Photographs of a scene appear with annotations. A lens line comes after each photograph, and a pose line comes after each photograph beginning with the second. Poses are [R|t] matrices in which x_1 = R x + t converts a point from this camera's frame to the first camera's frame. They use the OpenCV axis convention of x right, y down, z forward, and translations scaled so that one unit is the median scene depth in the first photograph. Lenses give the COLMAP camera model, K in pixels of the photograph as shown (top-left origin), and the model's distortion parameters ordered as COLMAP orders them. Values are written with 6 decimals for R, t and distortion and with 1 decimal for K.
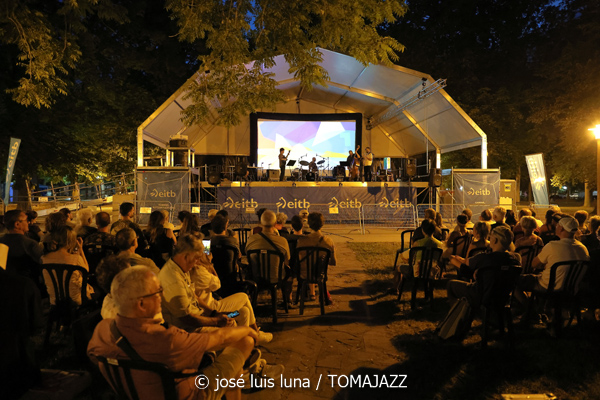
lens RADIAL K [[417.8, 0, 300.0], [0, 417.8, 200.0], [0, 0, 1]] dist [-0.027675, -0.000080]
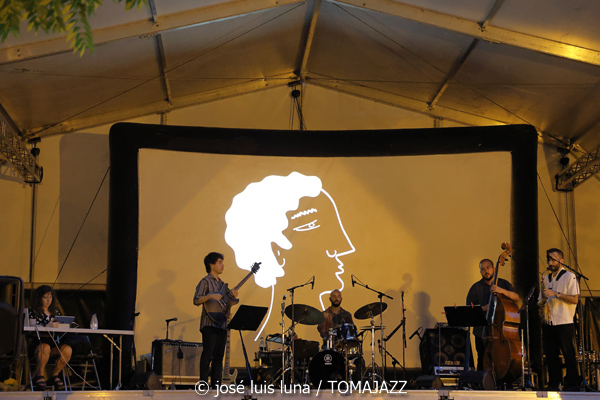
lens RADIAL K [[1378.8, 0, 300.8], [0, 1378.8, 159.3], [0, 0, 1]] dist [0.033363, 4.355618]
pose [[0.999327, -0.008064, -0.035784, 0.038592], [0.000485, 0.978355, -0.206931, -0.007898], [0.036678, 0.206774, 0.977701, 0.171765]]
